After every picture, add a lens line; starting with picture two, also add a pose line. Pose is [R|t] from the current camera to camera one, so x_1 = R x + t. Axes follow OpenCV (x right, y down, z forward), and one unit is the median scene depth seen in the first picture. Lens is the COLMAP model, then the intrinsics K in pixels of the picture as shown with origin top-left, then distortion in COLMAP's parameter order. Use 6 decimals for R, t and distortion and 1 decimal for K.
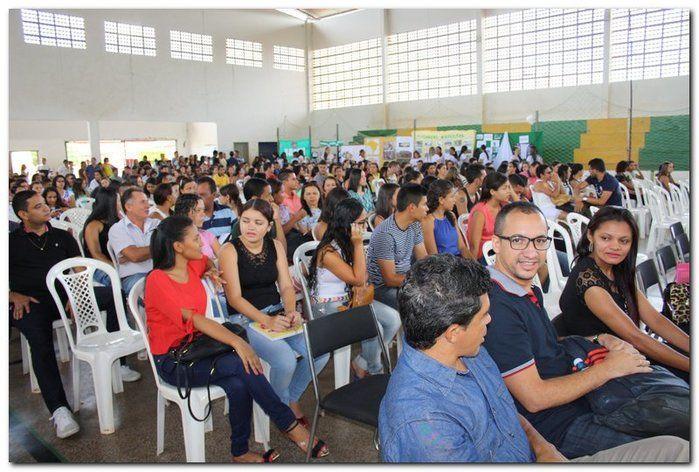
lens RADIAL K [[560.8, 0, 349.5], [0, 560.8, 236.0], [0, 0, 1]] dist [-0.159464, 0.143486]
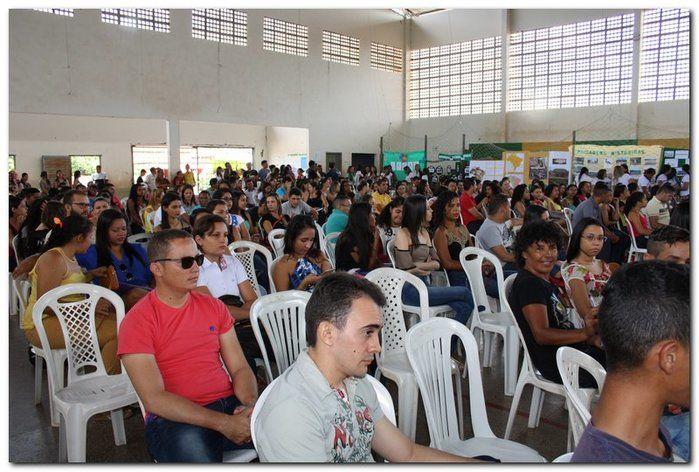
lens RADIAL K [[562.1, 0, 349.5], [0, 562.1, 236.0], [0, 0, 1]] dist [-0.157778, 0.161736]
pose [[0.999324, 0.026707, -0.025280, -0.162875], [-0.027388, 0.999260, -0.026998, -0.020240], [0.024540, 0.027673, 0.999316, 0.160519]]
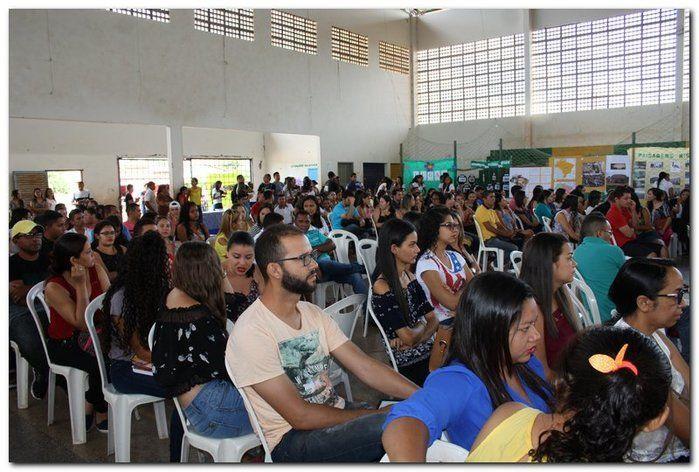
lens RADIAL K [[562.1, 0, 349.5], [0, 562.1, 236.0], [0, 0, 1]] dist [-0.157778, 0.161736]
pose [[0.998021, -0.004772, 0.062707, -0.265599], [0.007862, 0.998762, -0.049115, -0.032775], [-0.062395, 0.049511, 0.996823, 0.261161]]
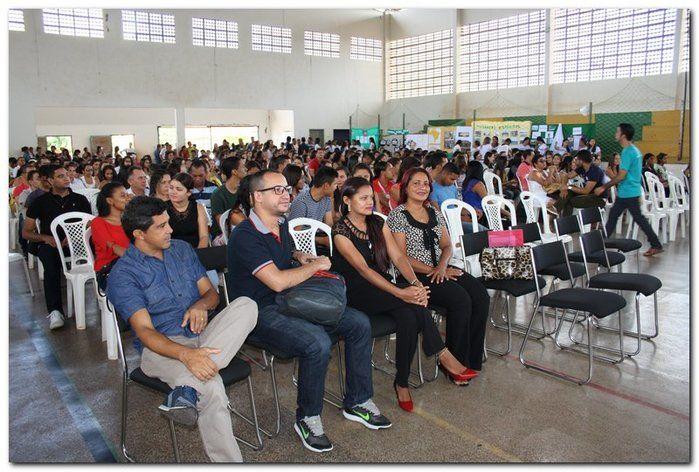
lens RADIAL K [[562.1, 0, 349.5], [0, 562.1, 236.0], [0, 0, 1]] dist [-0.157778, 0.161736]
pose [[0.983458, 0.043781, -0.175768, 0.068600], [-0.039977, 0.998885, 0.025130, 0.005455], [0.176672, -0.017688, 0.984111, -0.044204]]
